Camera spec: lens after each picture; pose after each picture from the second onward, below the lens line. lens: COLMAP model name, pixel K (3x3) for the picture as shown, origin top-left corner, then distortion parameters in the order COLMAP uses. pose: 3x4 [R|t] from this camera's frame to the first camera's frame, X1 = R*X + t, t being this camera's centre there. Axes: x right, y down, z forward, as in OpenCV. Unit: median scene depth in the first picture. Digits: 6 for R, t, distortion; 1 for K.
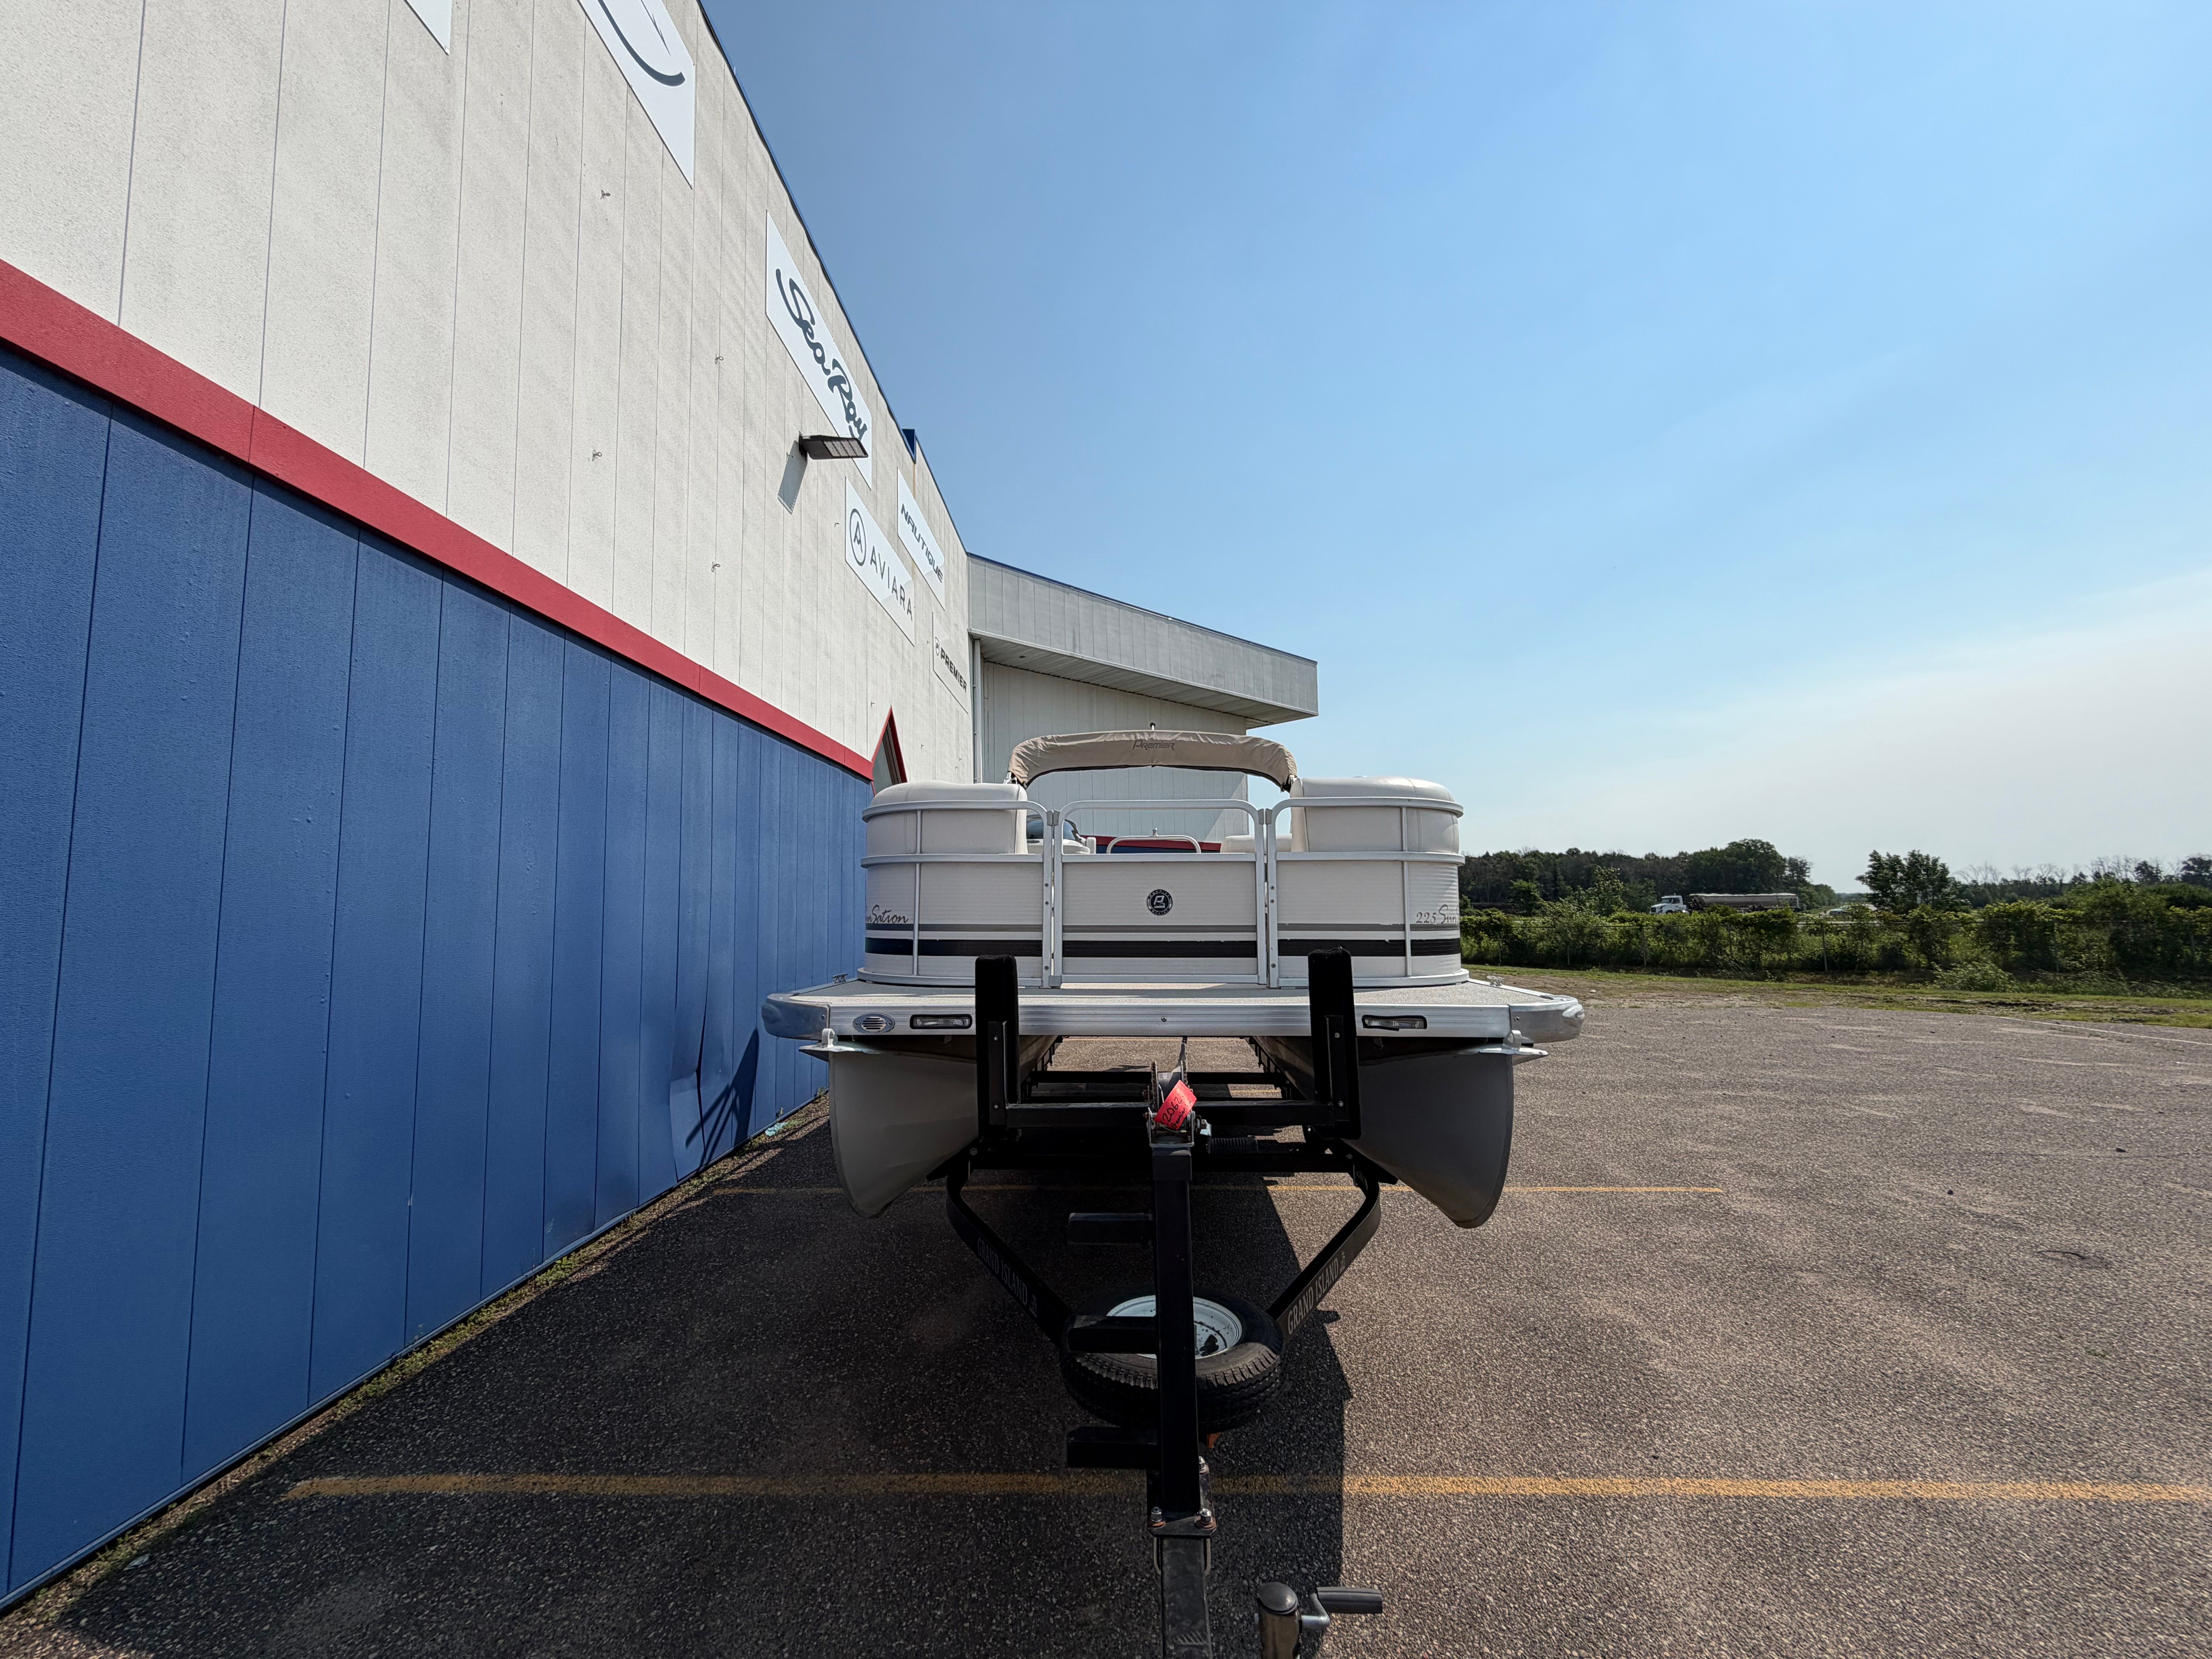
lens RADIAL K [[881.6, 0, 1098.2], [0, 881.6, 831.0], [0, 0, 1]] dist [0.000486, 0.000115]
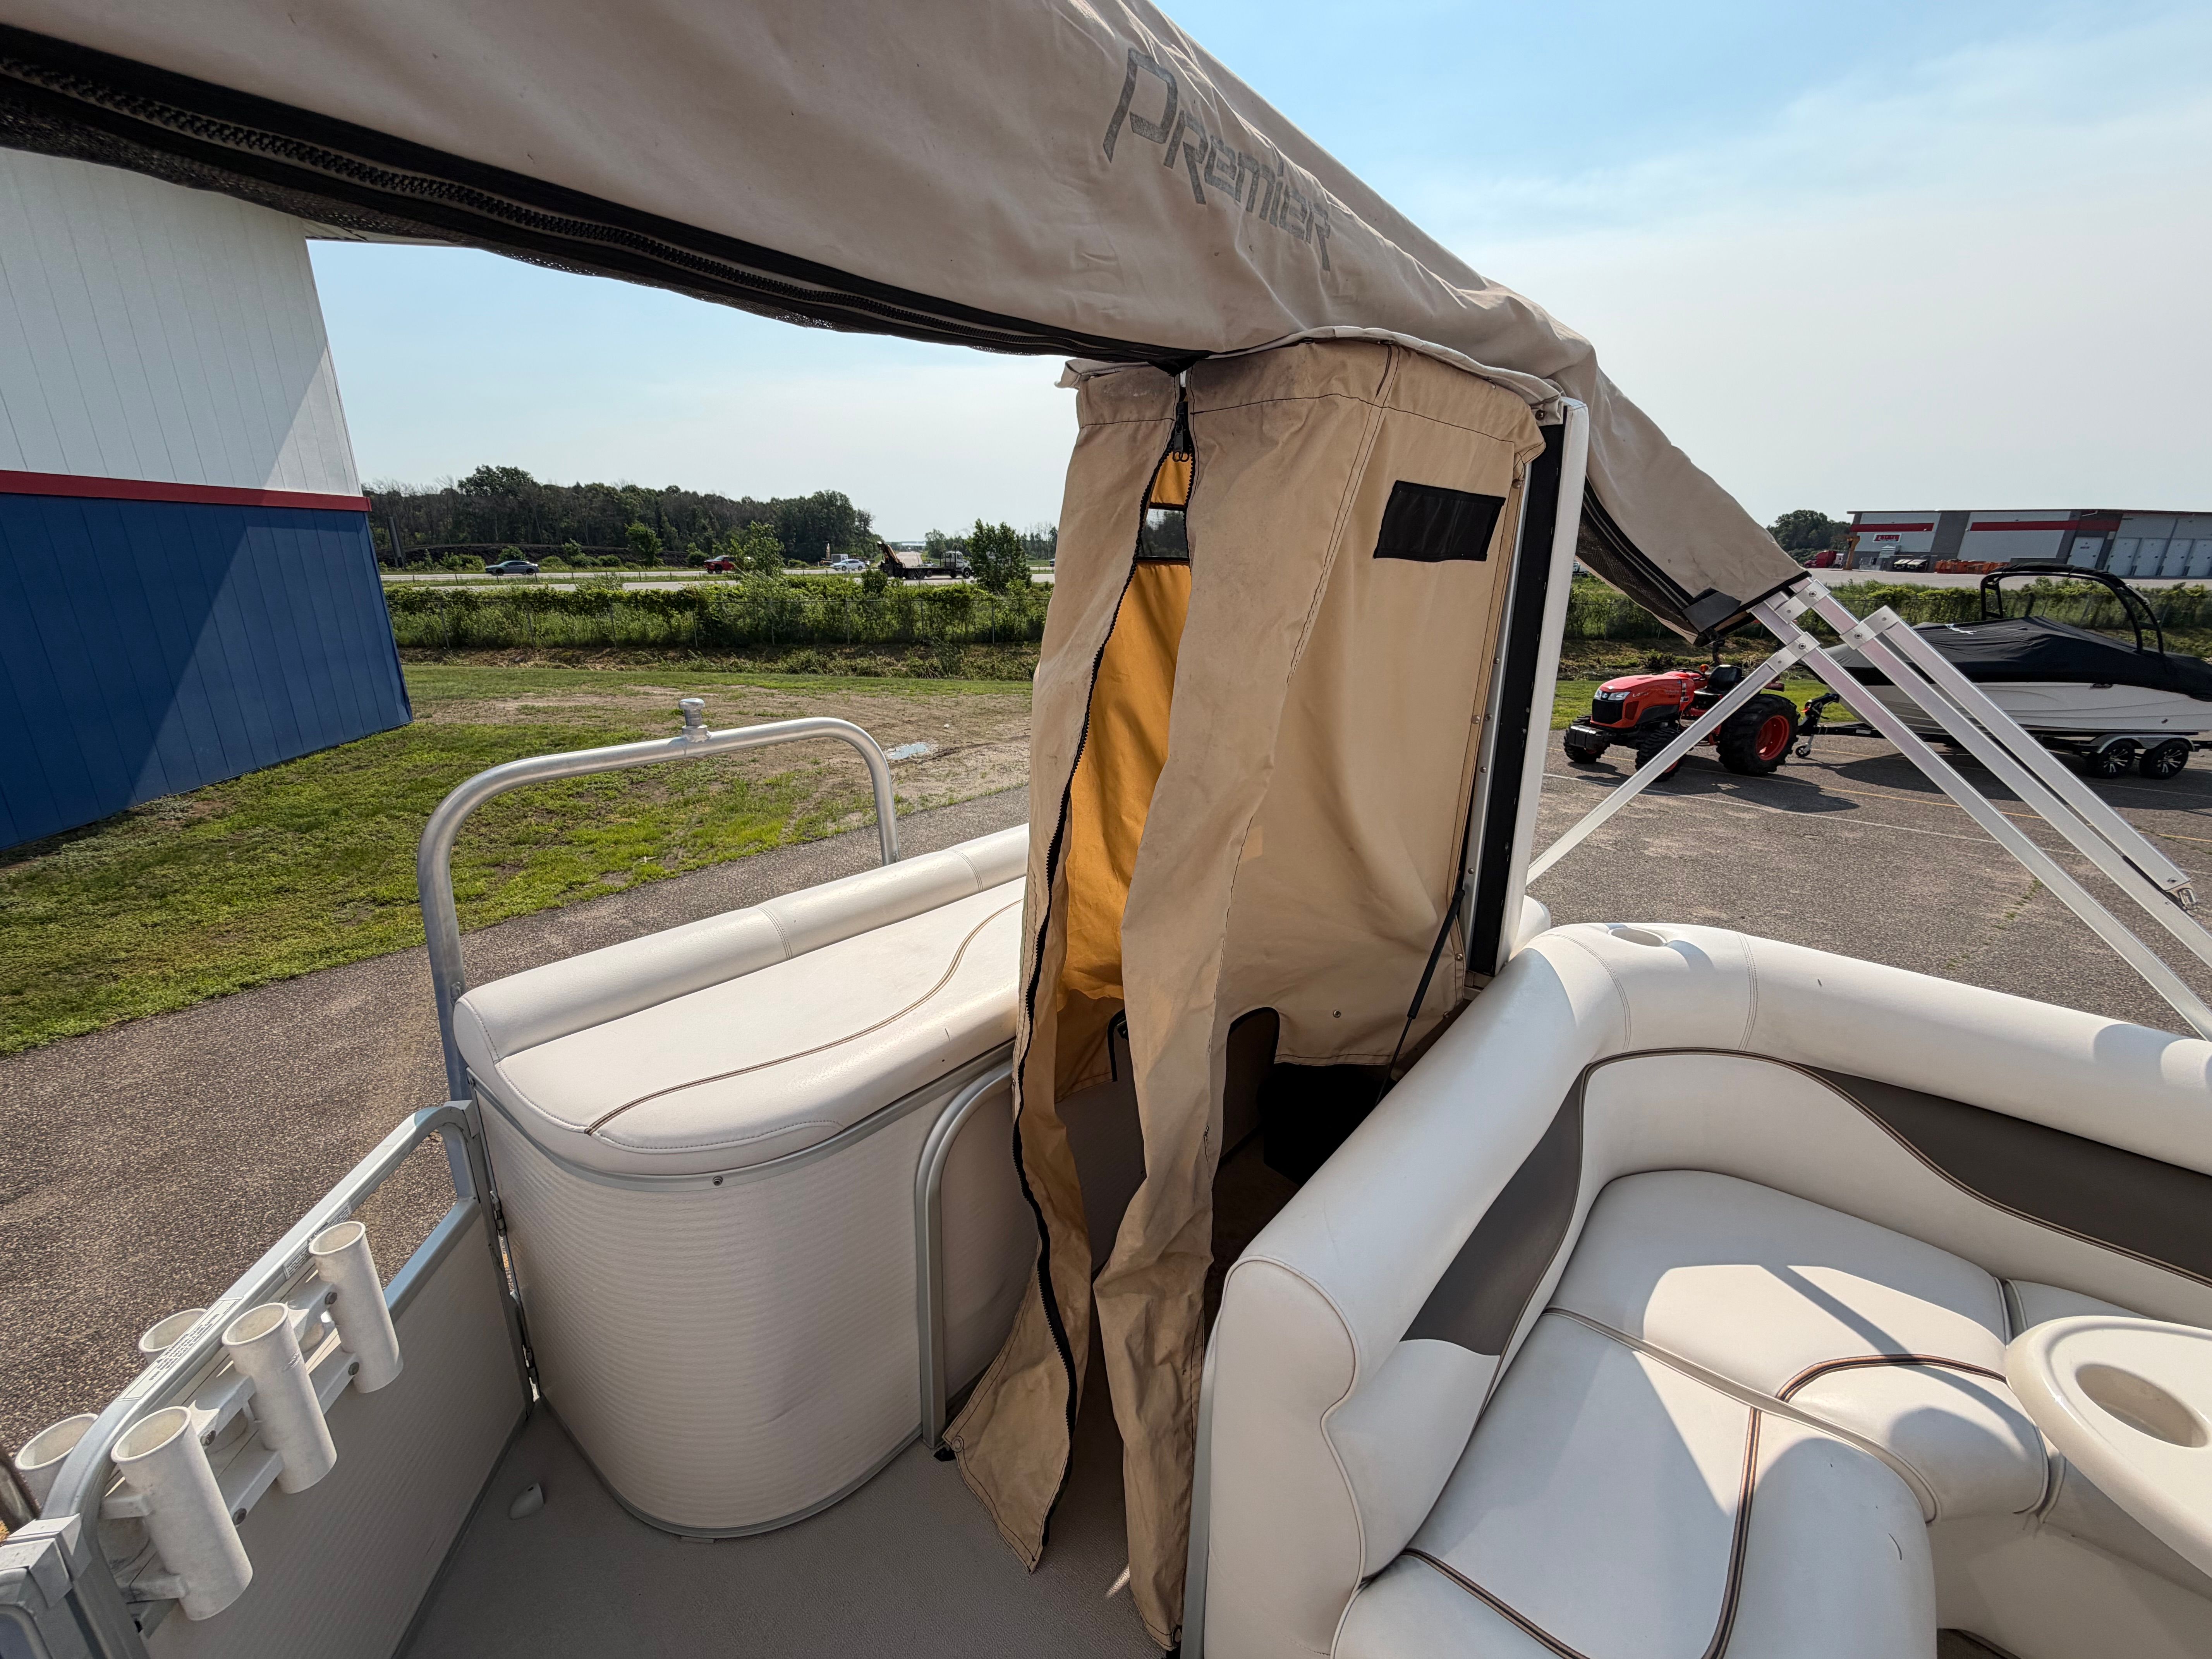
lens RADIAL K [[881.6, 0, 1098.2], [0, 881.6, 831.0], [0, 0, 1]] dist [0.000486, 0.000115]
pose [[0.596238, -0.222004, 0.771501, -0.011638], [-0.095340, 0.934622, 0.342625, -0.014621], [-0.797126, -0.277841, 0.536092, 0.234842]]
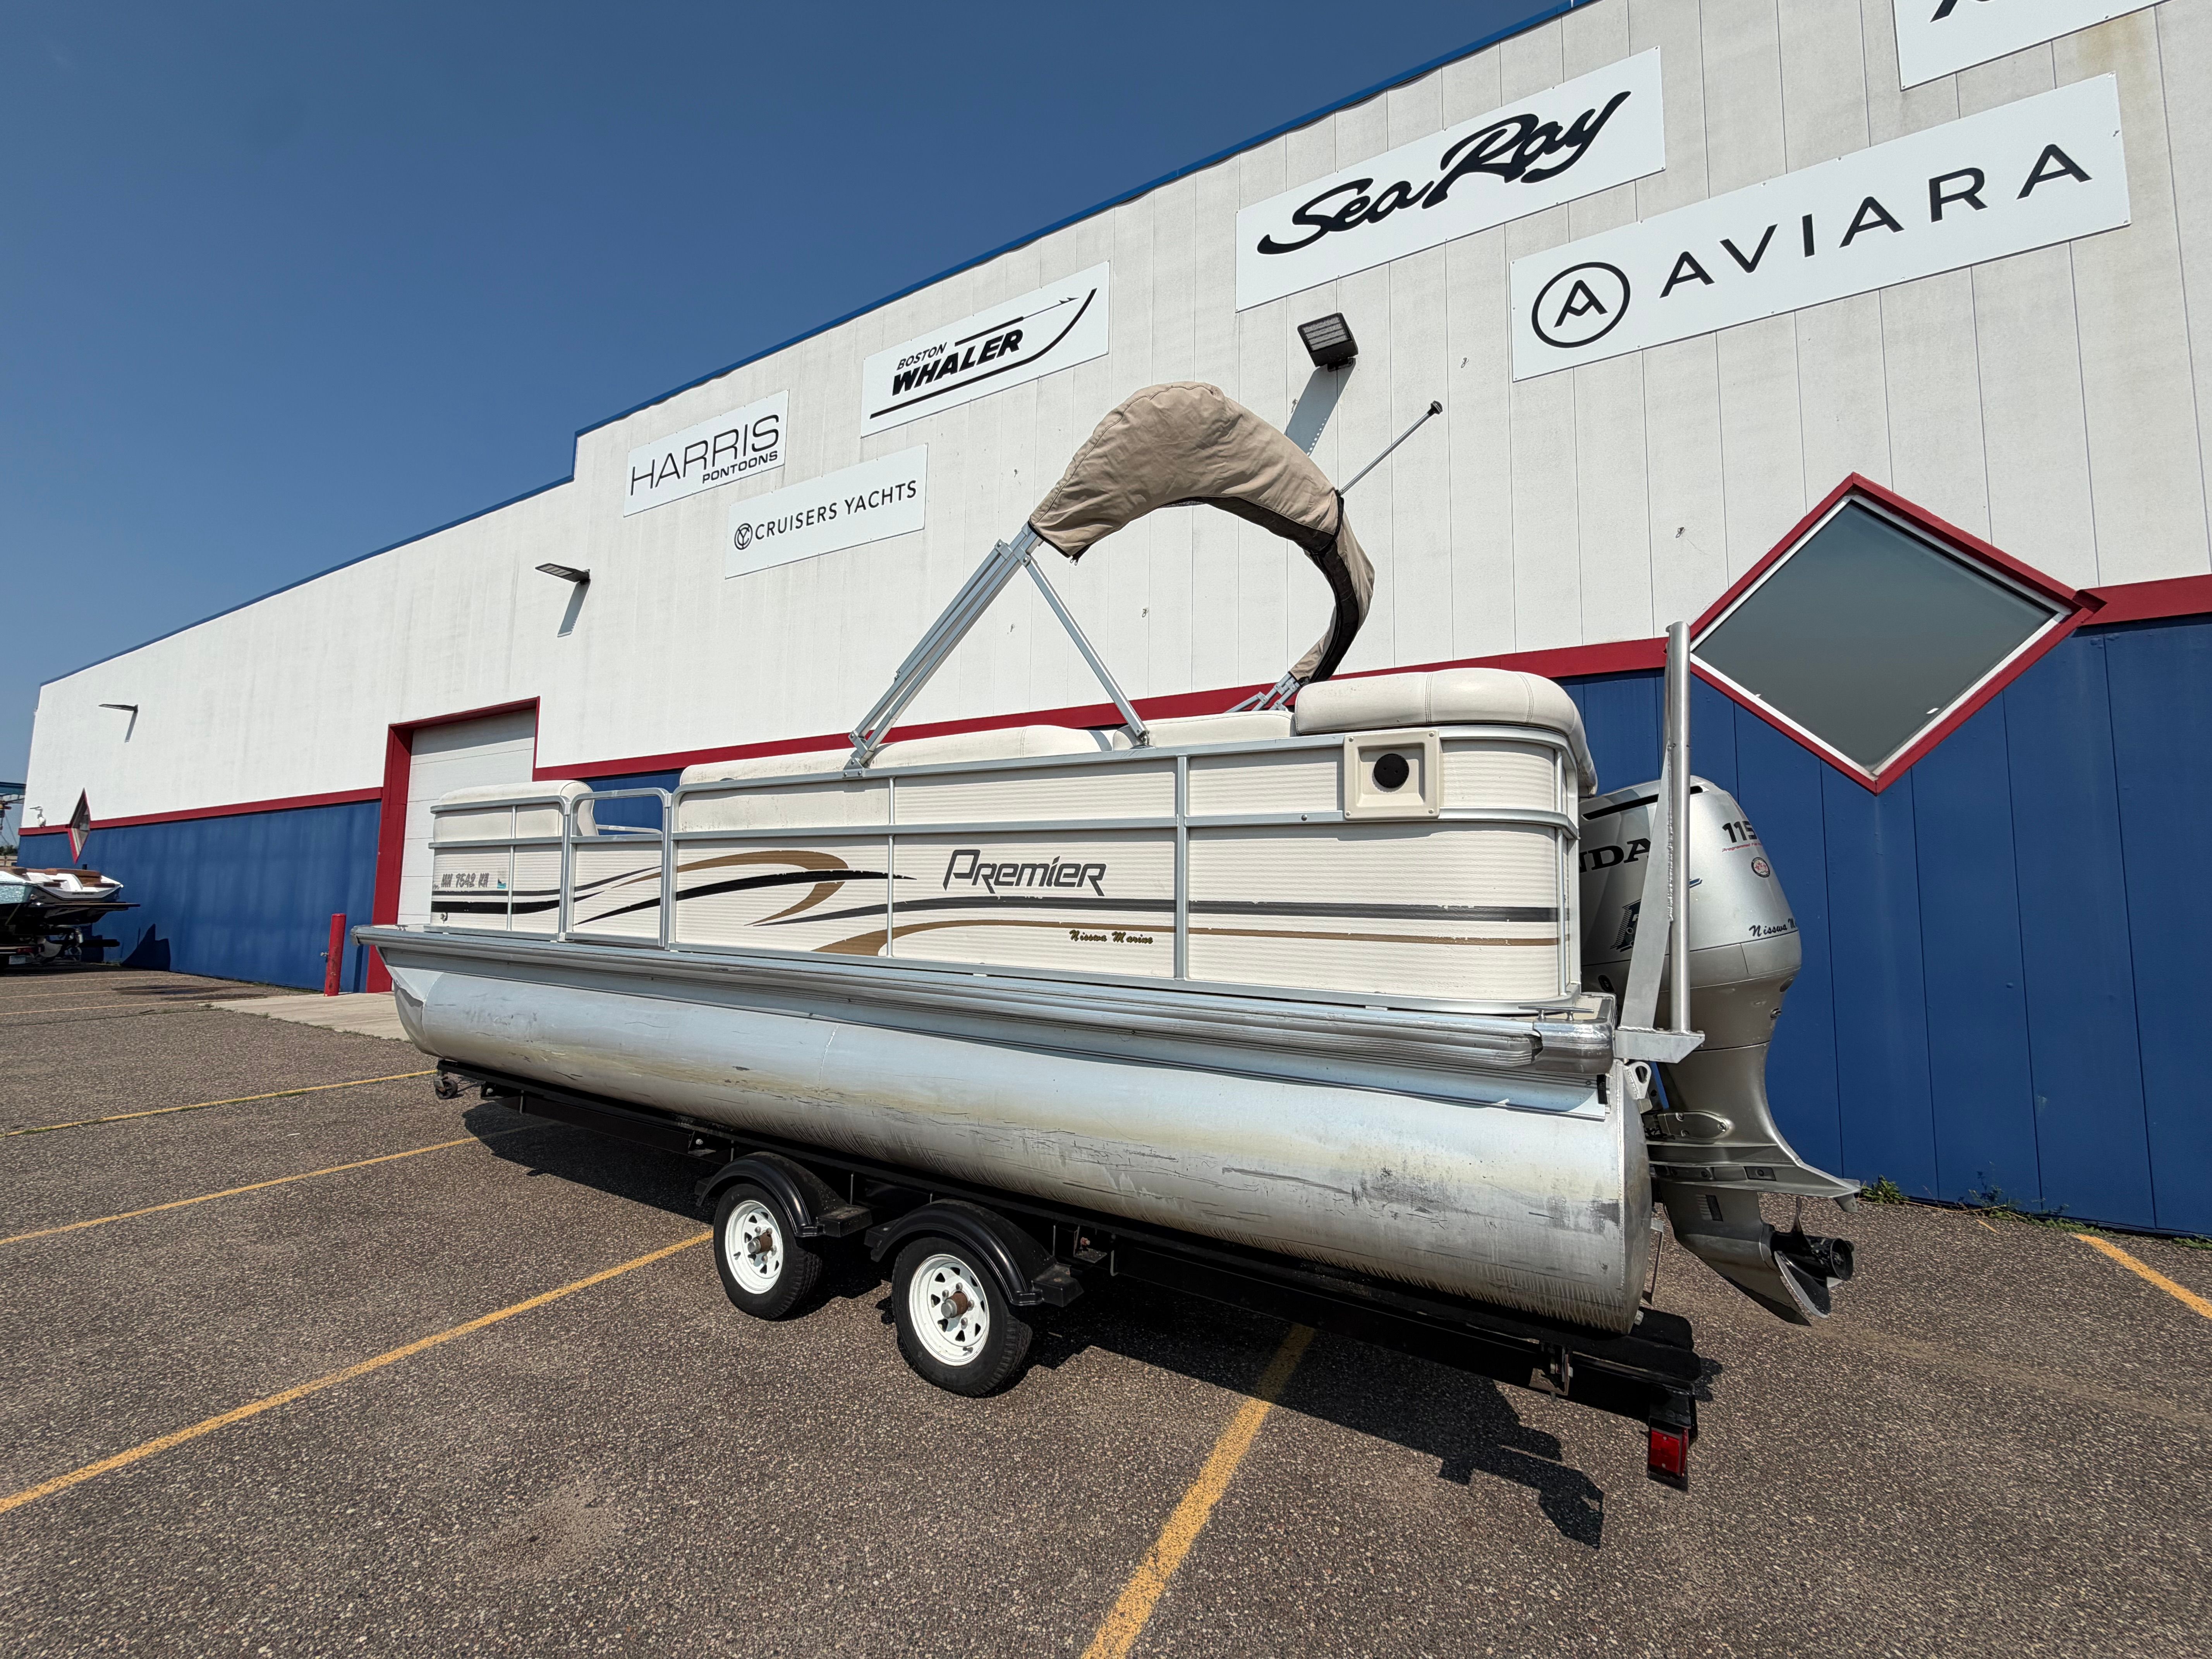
lens RADIAL K [[876.7, 0, 1098.2], [0, 876.7, 832.4], [0, 0, 1]] dist [-0.000083, -0.000065]
pose [[-0.467385, -0.065856, -0.881598, 0.122727], [0.070376, 0.991285, -0.111360, 0.025858], [0.881249, -0.114091, -0.458677, 0.275472]]
